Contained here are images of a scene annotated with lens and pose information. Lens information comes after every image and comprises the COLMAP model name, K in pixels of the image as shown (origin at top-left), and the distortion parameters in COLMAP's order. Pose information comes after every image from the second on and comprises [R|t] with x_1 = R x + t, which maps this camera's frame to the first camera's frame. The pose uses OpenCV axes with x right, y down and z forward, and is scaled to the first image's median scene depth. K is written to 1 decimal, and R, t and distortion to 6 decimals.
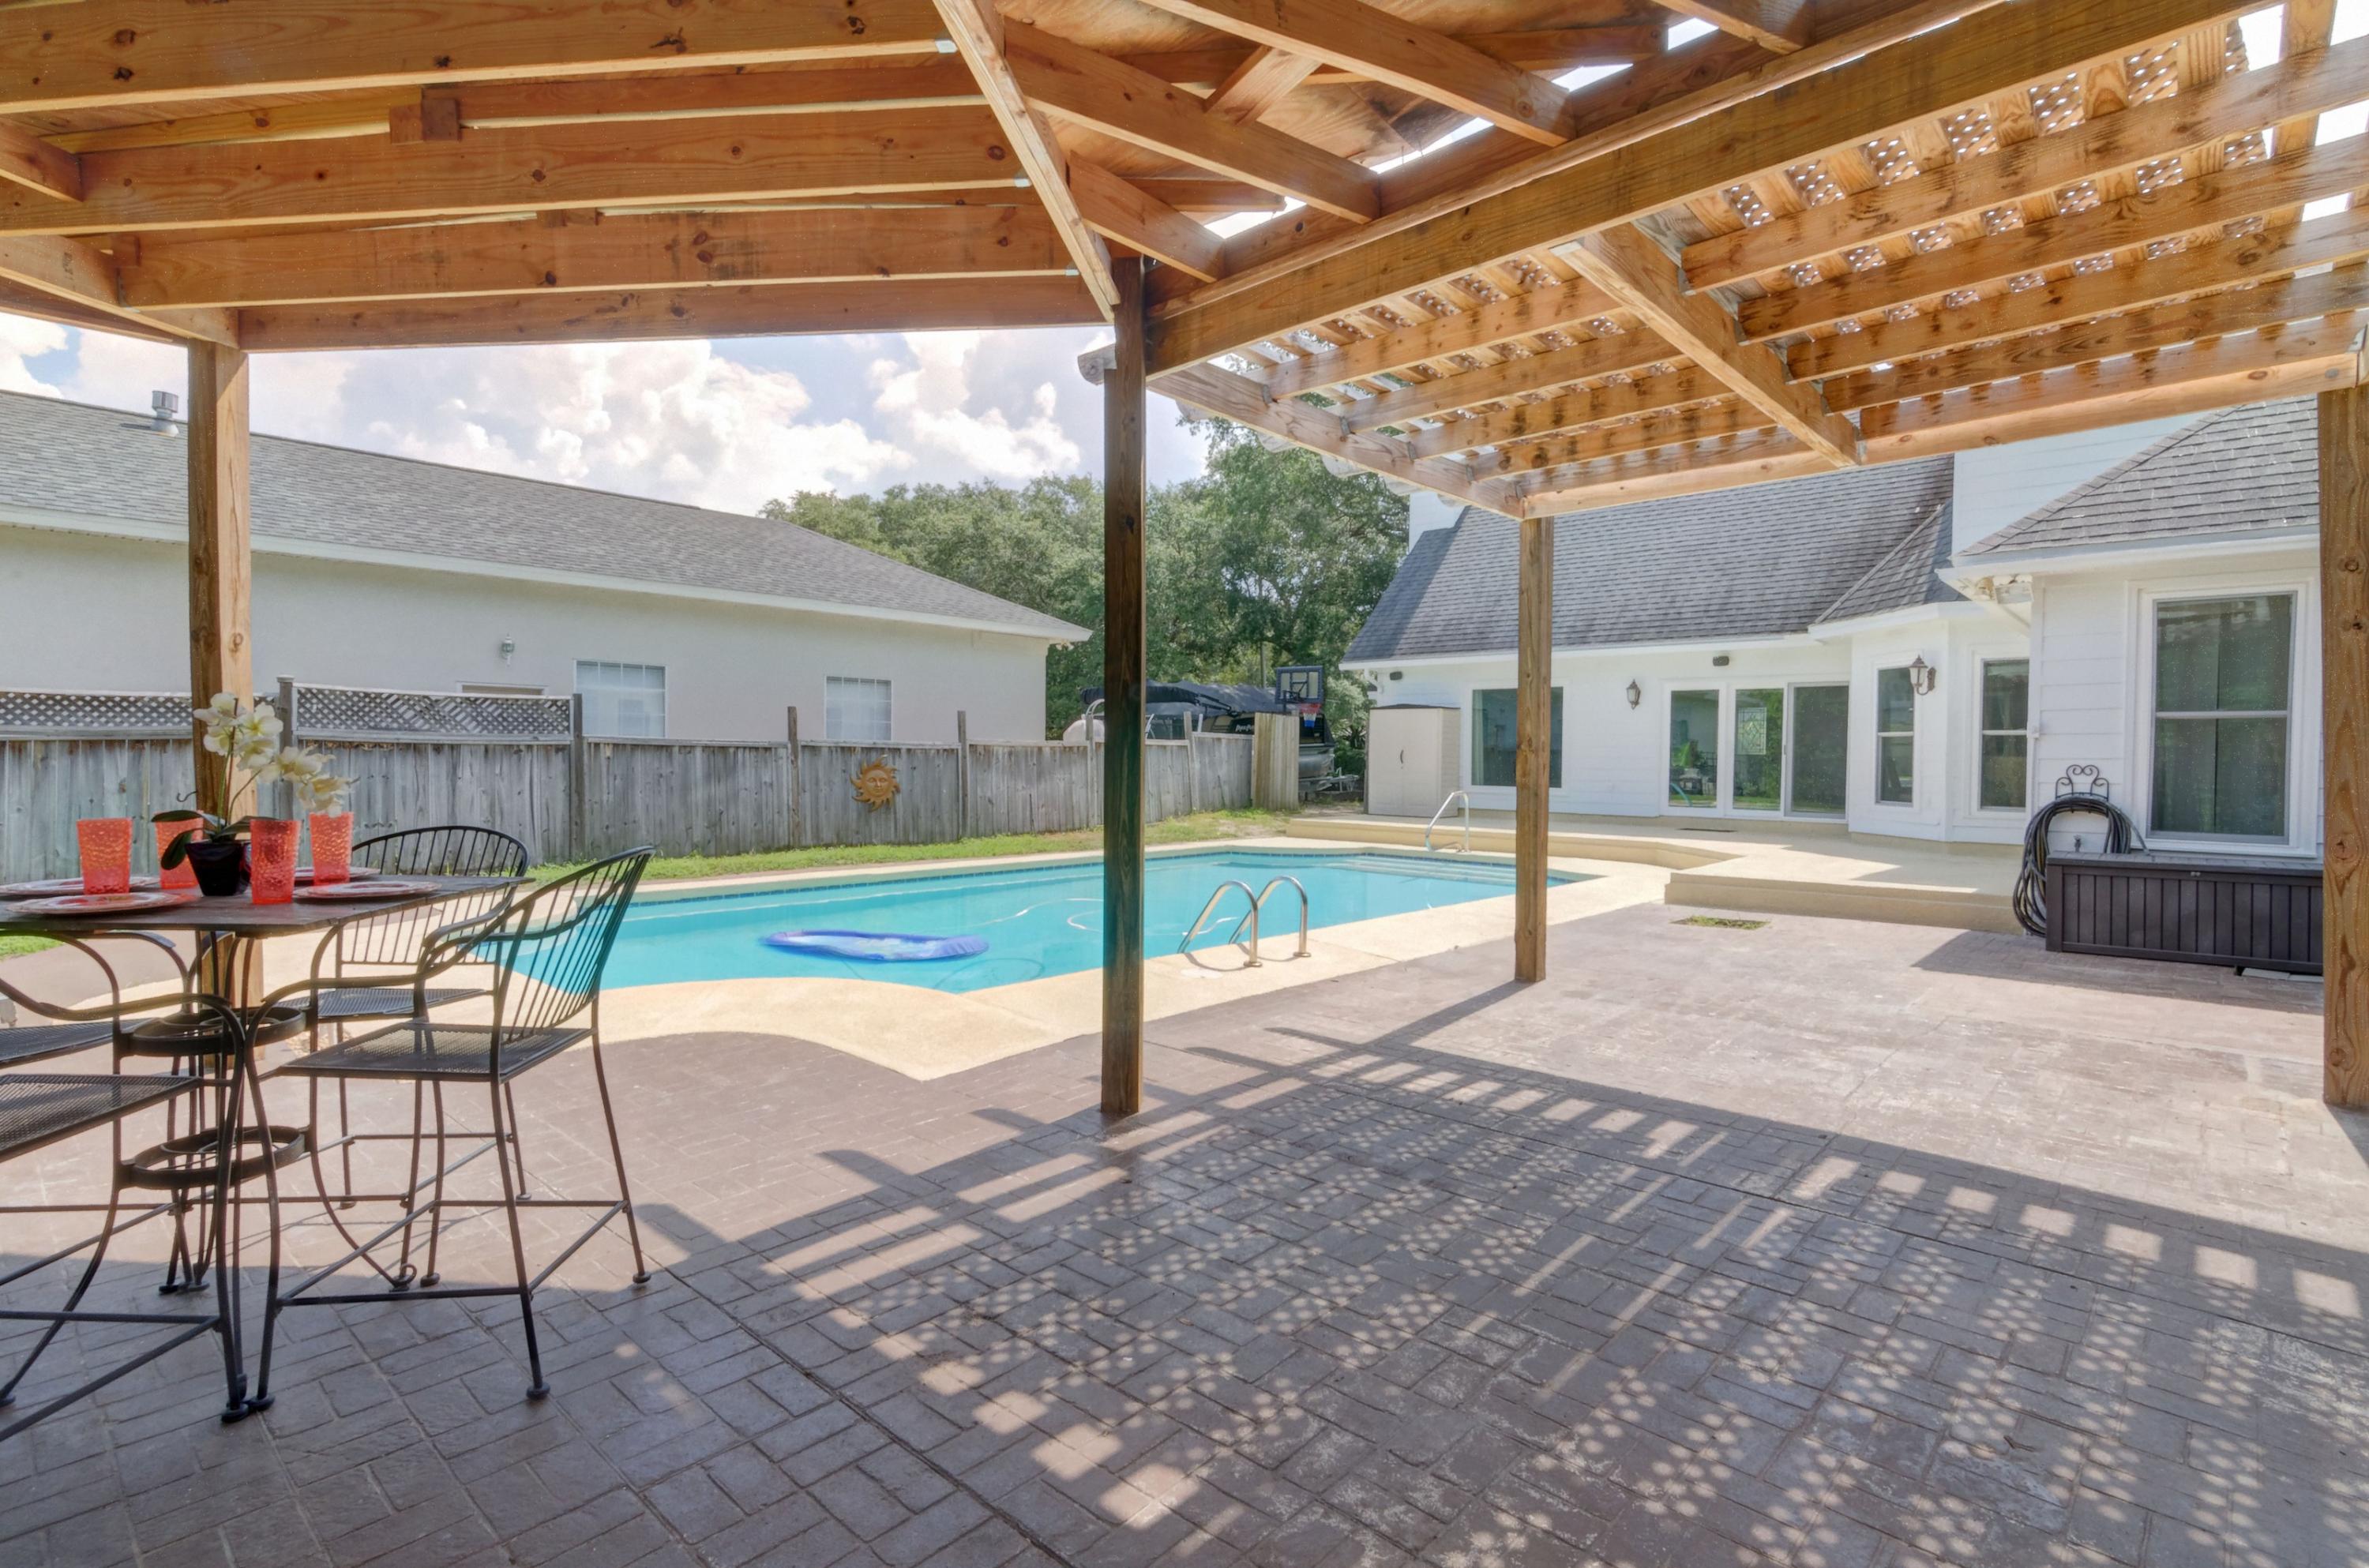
lens RADIAL K [[1123.6, 0, 1172.1], [0, 1123.6, 777.5], [0, 0, 1]] dist [0.004658, -0.001226]
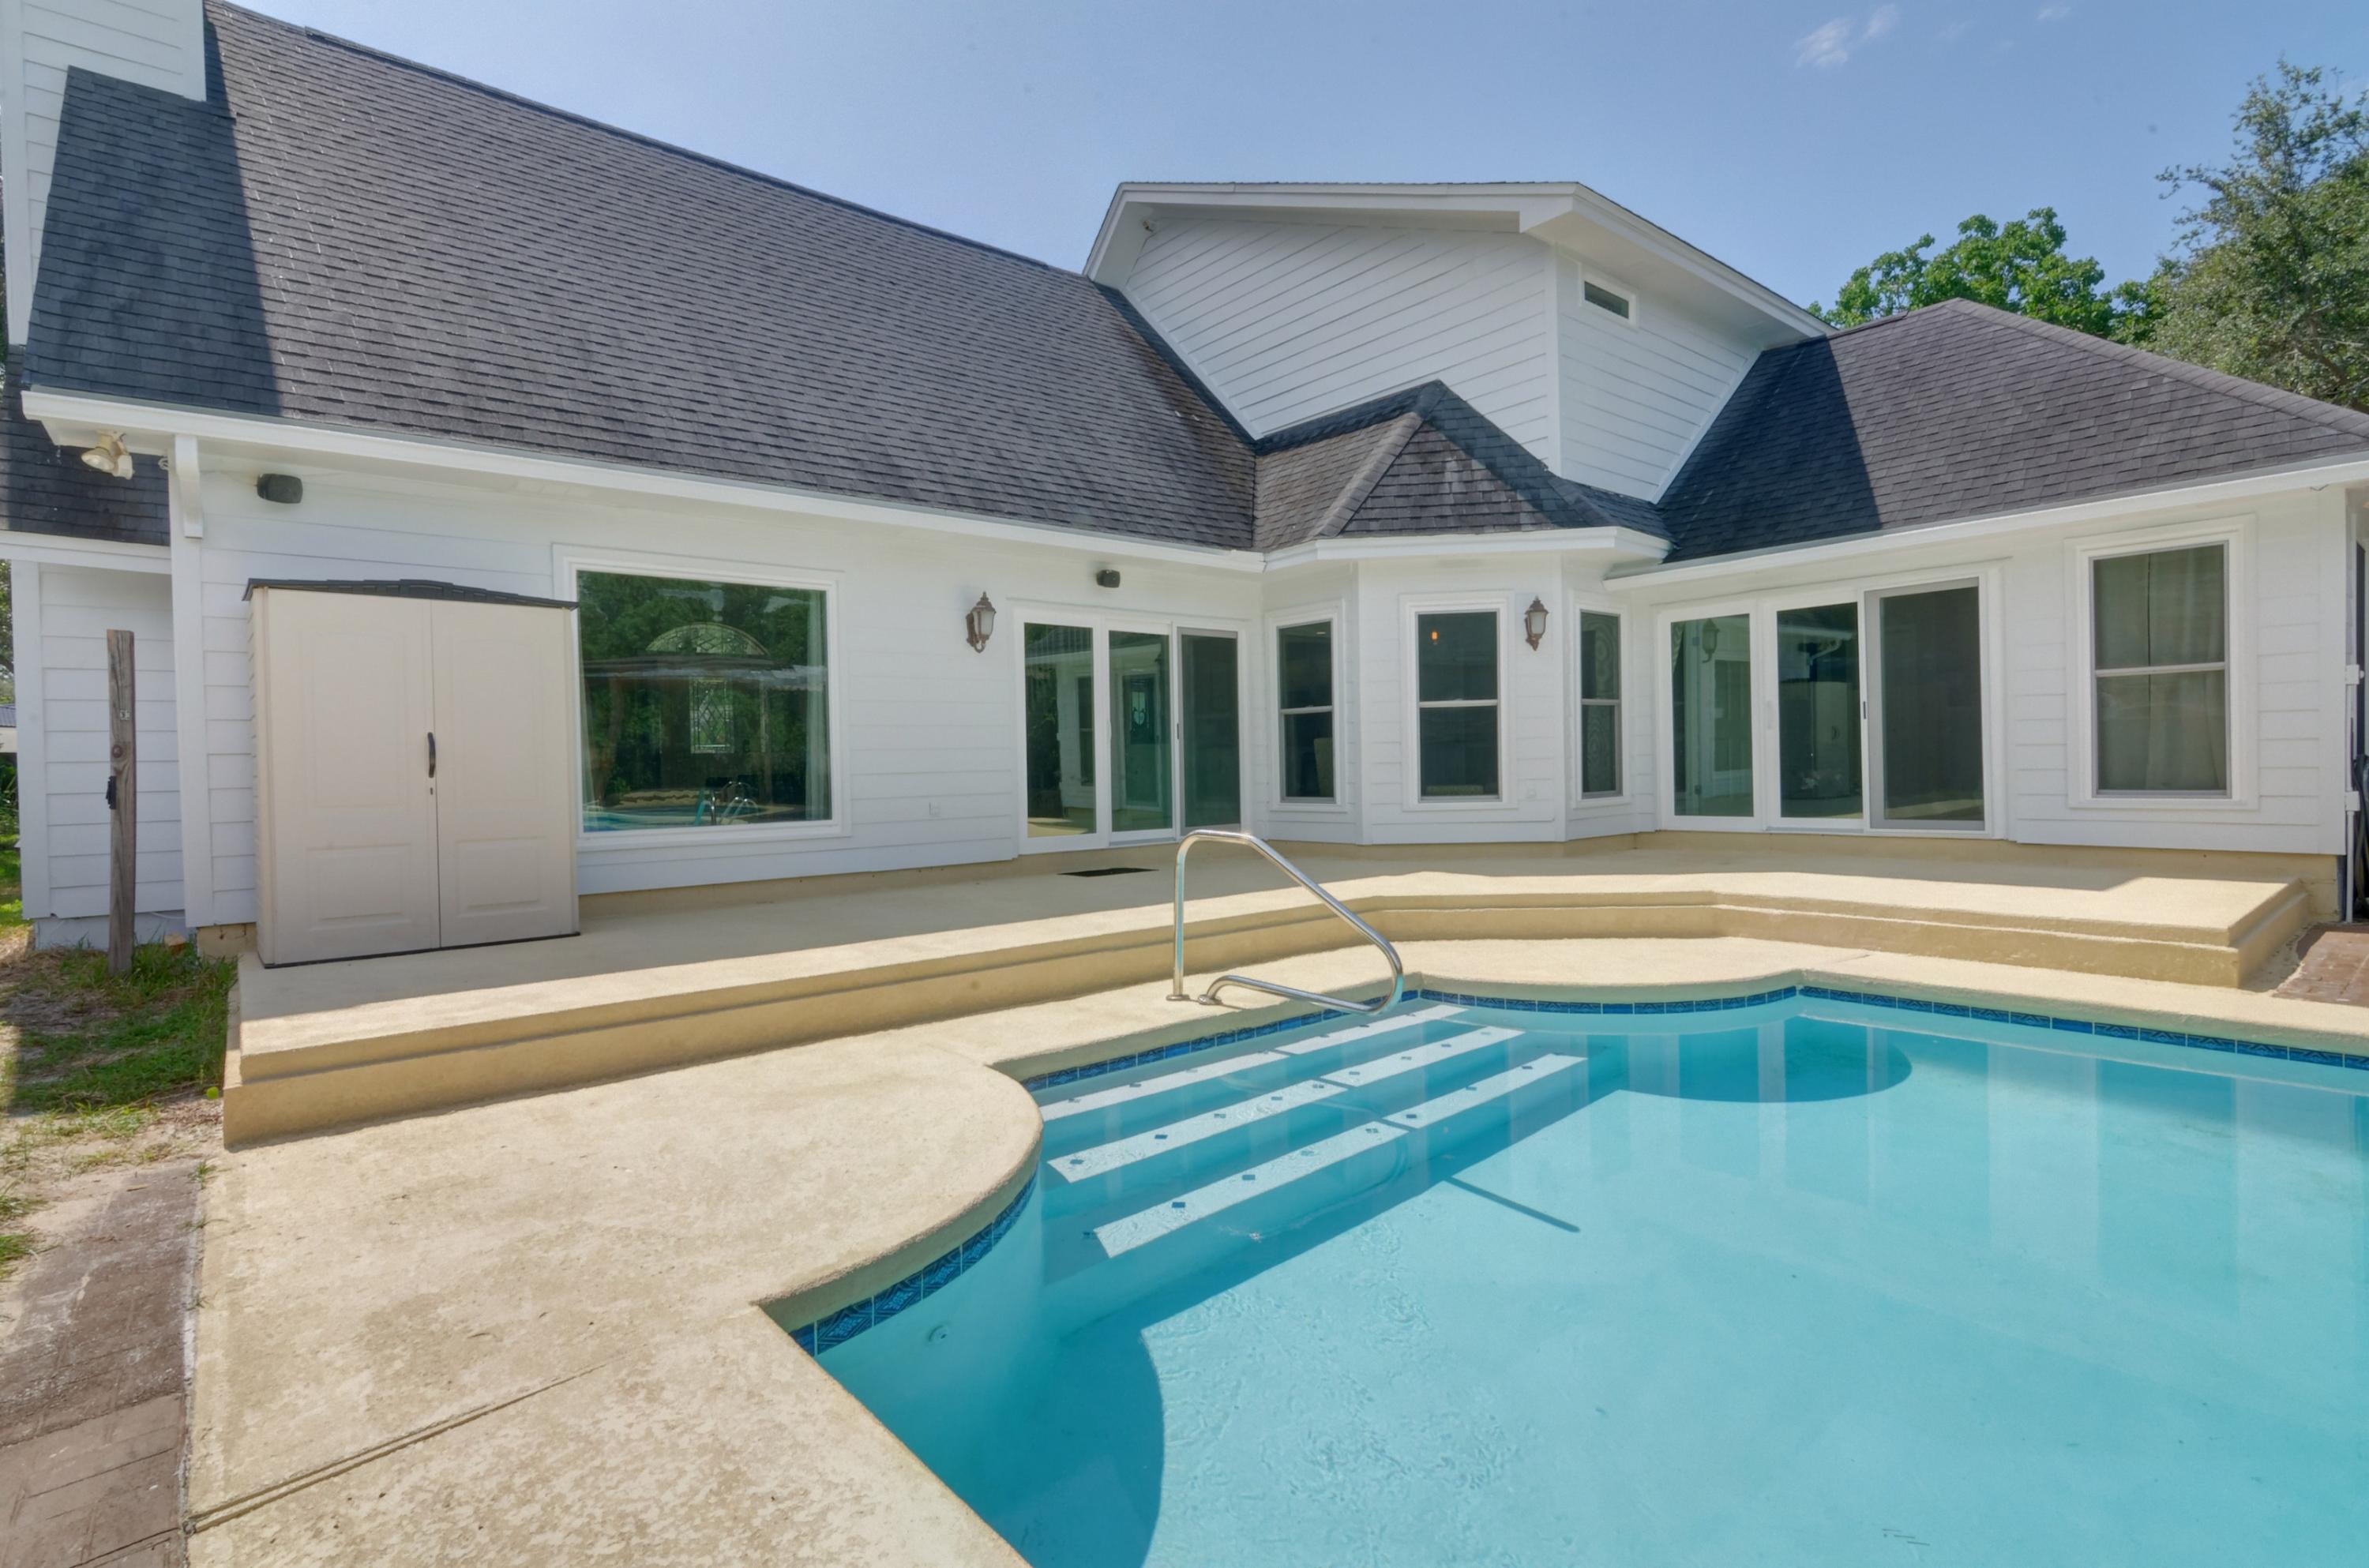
lens RADIAL K [[1123.6, 0, 1172.1], [0, 1123.6, 777.5], [0, 0, 1]] dist [0.004658, -0.001226]
pose [[0.118362, -0.023285, 0.992697, -0.088432], [0.042625, 0.998923, 0.018349, -0.010559], [-0.992055, 0.040142, 0.119227, 0.940179]]
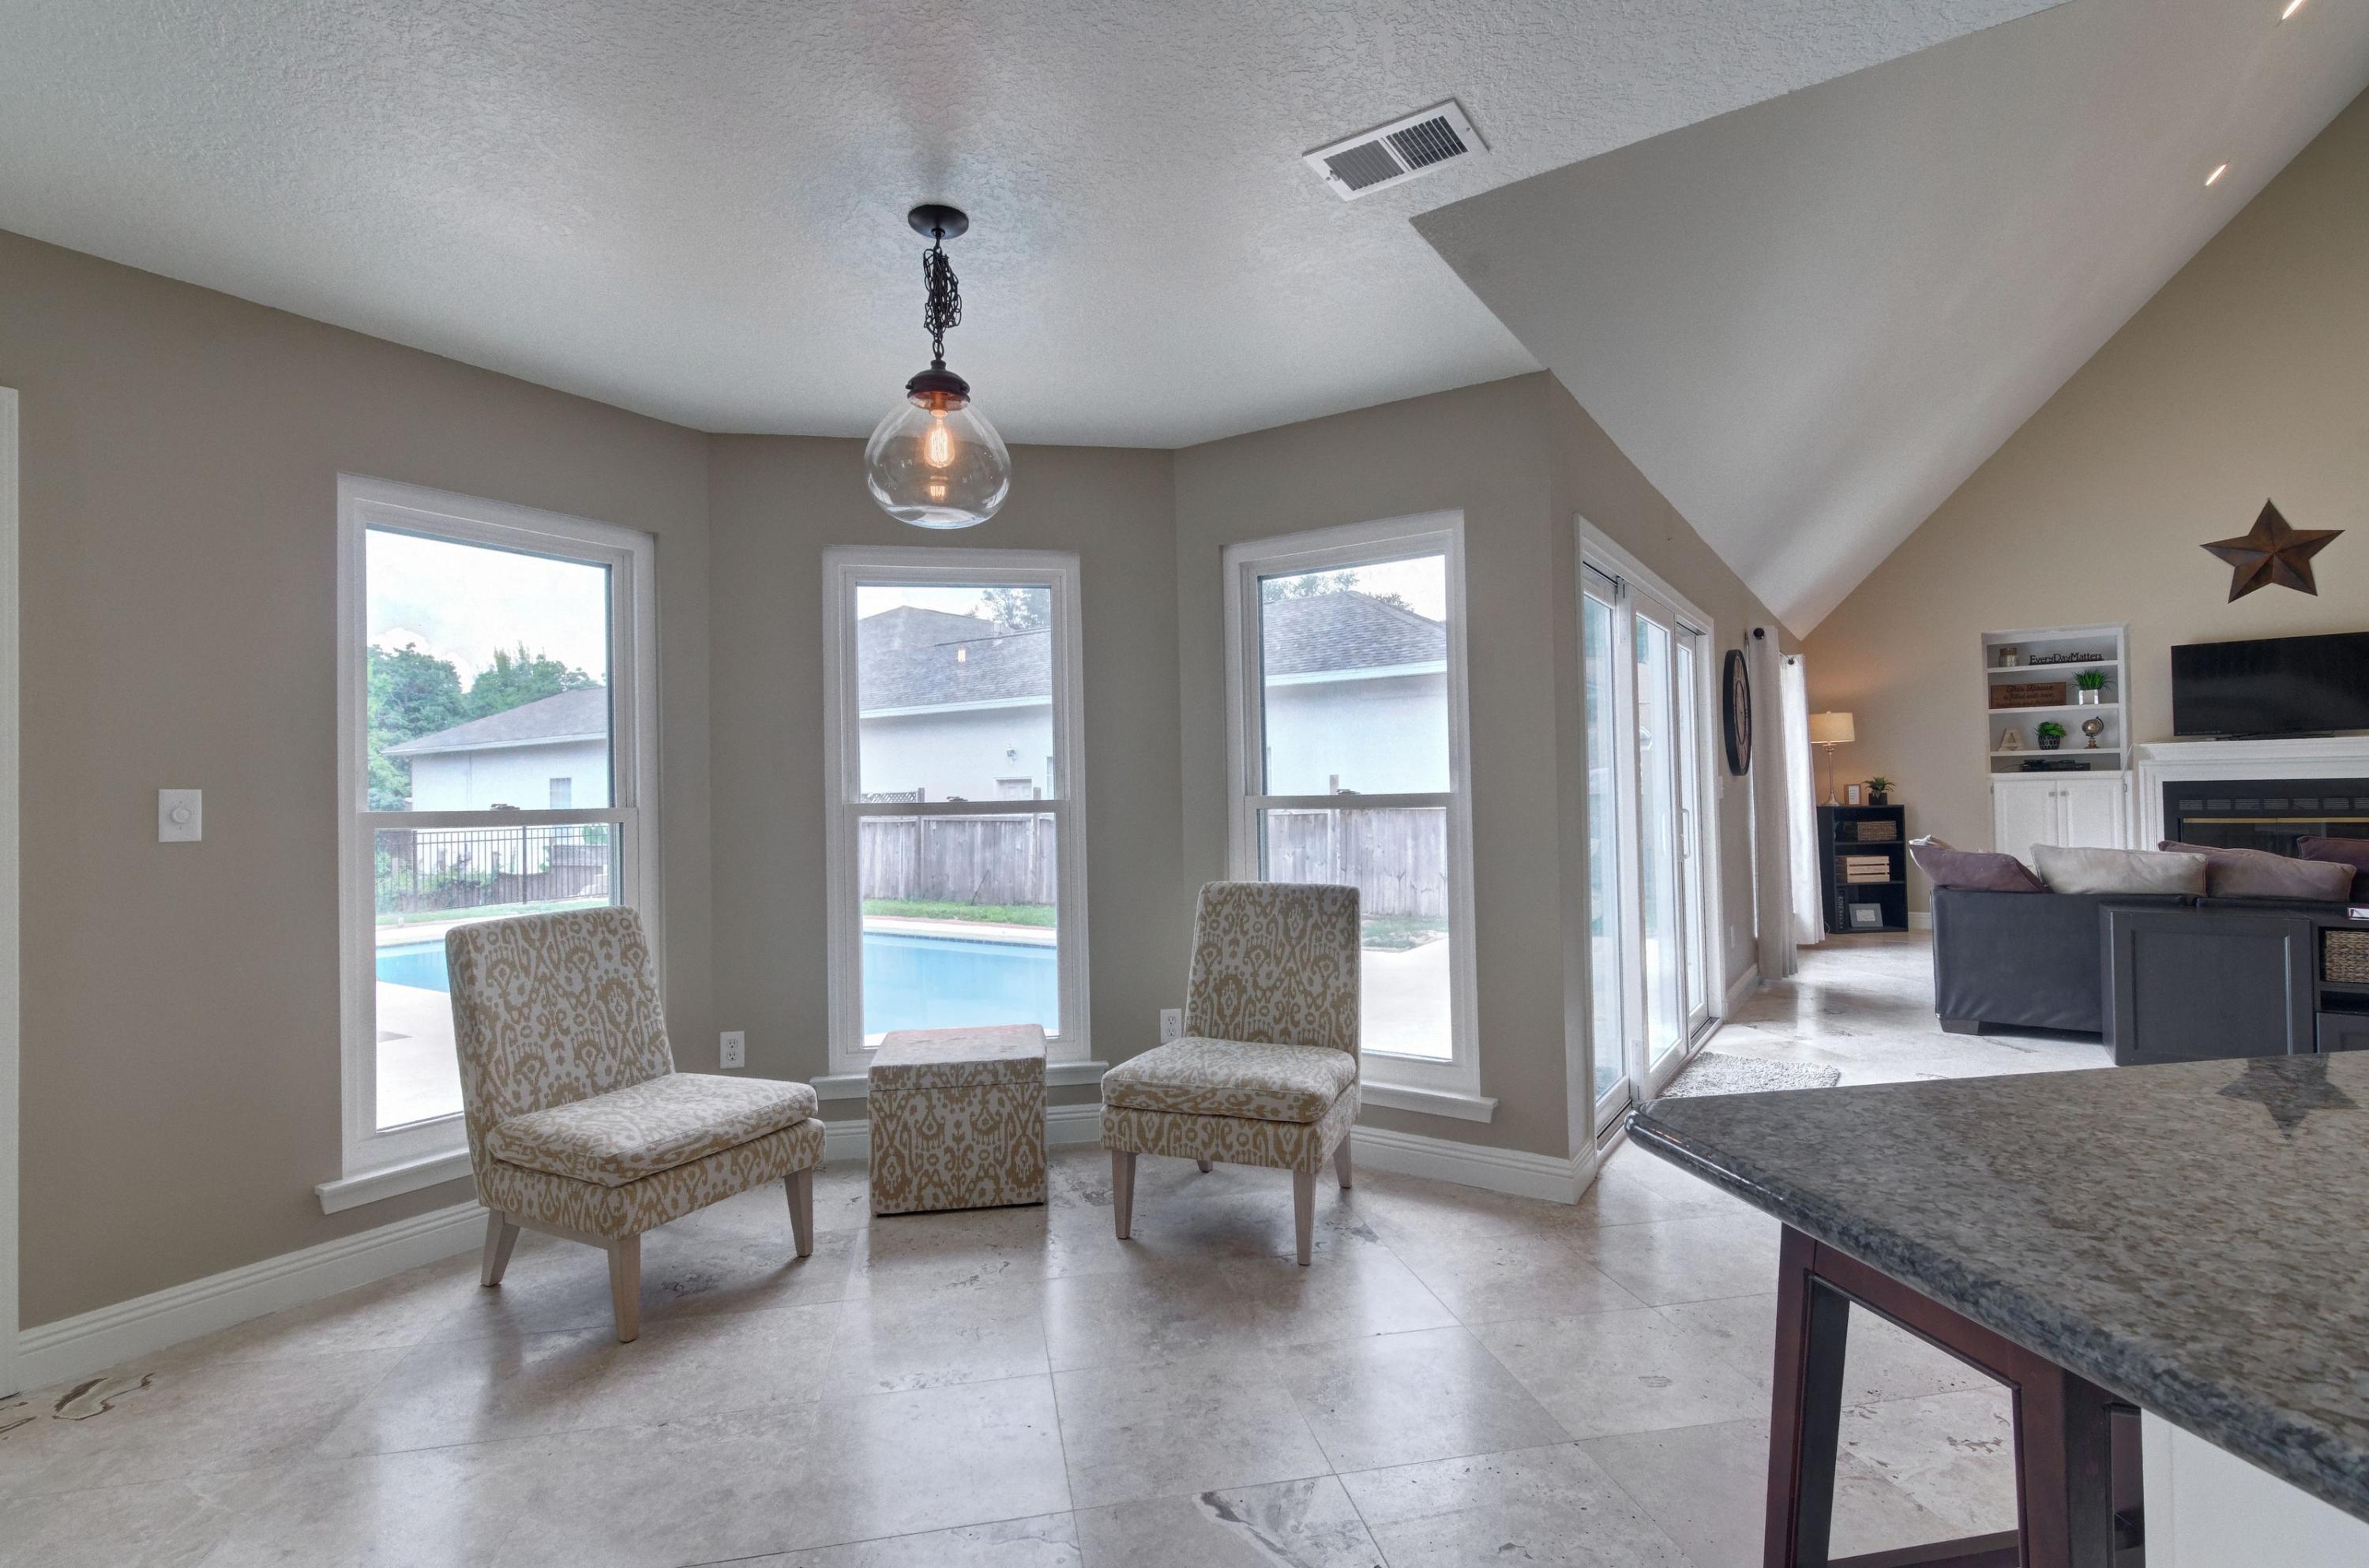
lens RADIAL K [[1126.8, 0, 1173.5], [0, 1126.8, 776.5], [0, 0, 1]] dist [0.006320, -0.000620]
pose [[0.165077, -0.031280, -0.985785, 0.809219], [0.000076, 0.999497, -0.031703, -0.032648], [0.986281, 0.005159, 0.164996, 0.859366]]
